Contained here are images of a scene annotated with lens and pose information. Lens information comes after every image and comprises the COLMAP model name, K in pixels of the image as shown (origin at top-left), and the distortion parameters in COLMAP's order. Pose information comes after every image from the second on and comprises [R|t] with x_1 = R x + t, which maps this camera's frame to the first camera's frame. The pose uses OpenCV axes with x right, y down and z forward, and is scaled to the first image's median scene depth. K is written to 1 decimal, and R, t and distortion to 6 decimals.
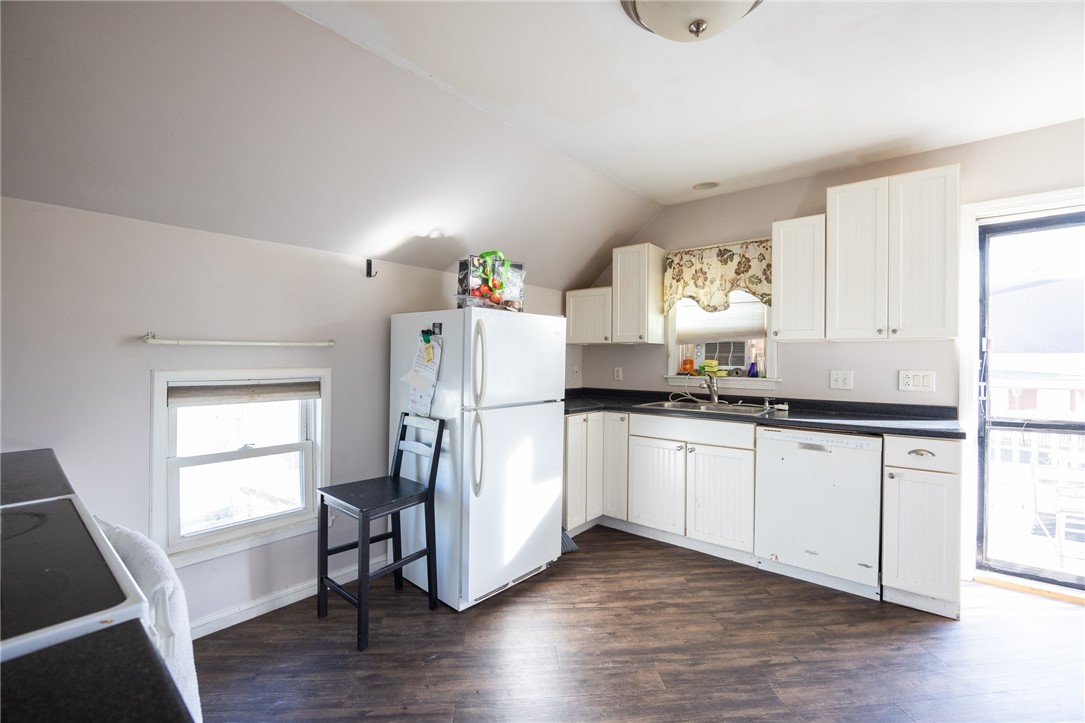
lens RADIAL K [[480.7, 0, 546.9], [0, 480.7, 356.7], [0, 0, 1]] dist [-0.003757, -0.000212]
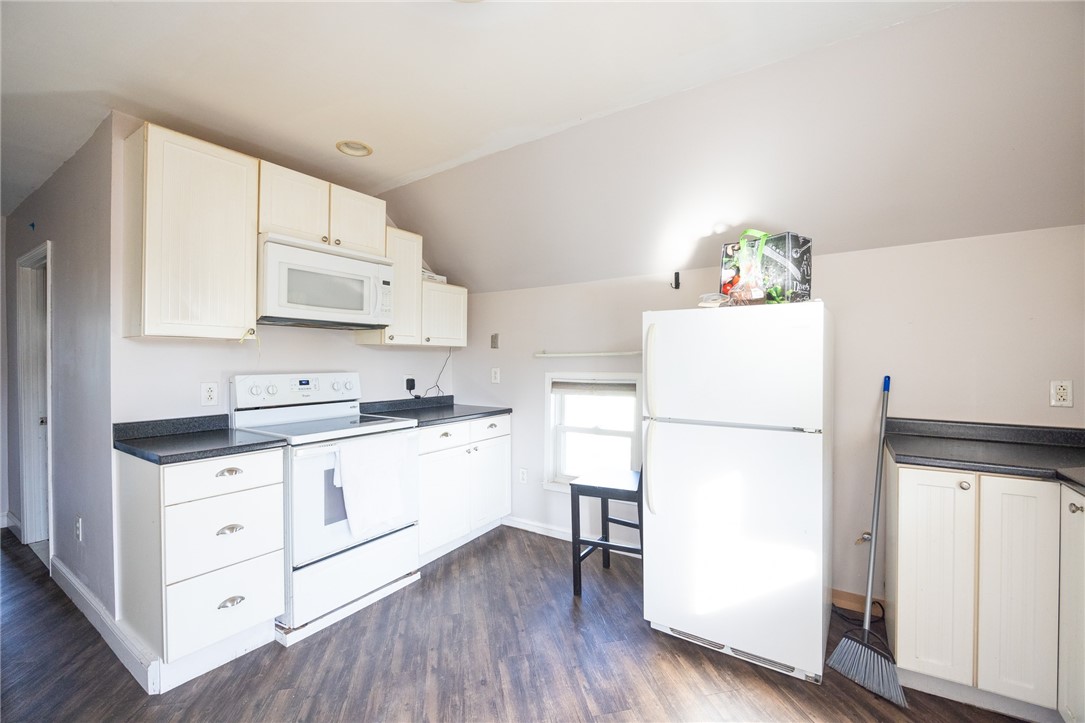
lens RADIAL K [[480.7, 0, 546.7], [0, 480.7, 362.3], [0, 0, 1]] dist [-0.003757, -0.000212]
pose [[0.096941, -0.001054, -0.995290, 0.710173], [0.002361, 0.999997, -0.000829, -0.002206], [0.995287, -0.002269, 0.096943, 0.651593]]
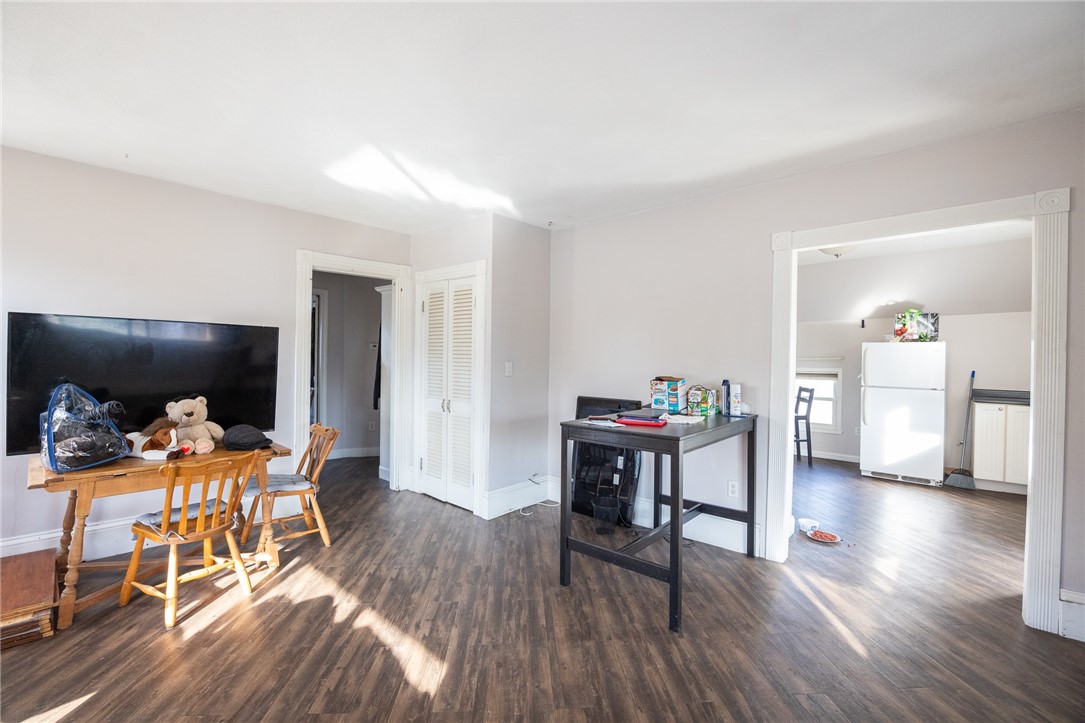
lens RADIAL K [[480.7, 0, 541.8], [0, 480.7, 360.5], [0, 0, 1]] dist [-0.003757, -0.000212]
pose [[-0.040585, 0.000625, -0.999176, 2.027792], [-0.013795, 0.999904, 0.001185, 0.002385], [0.999081, 0.013831, -0.040573, -0.410032]]
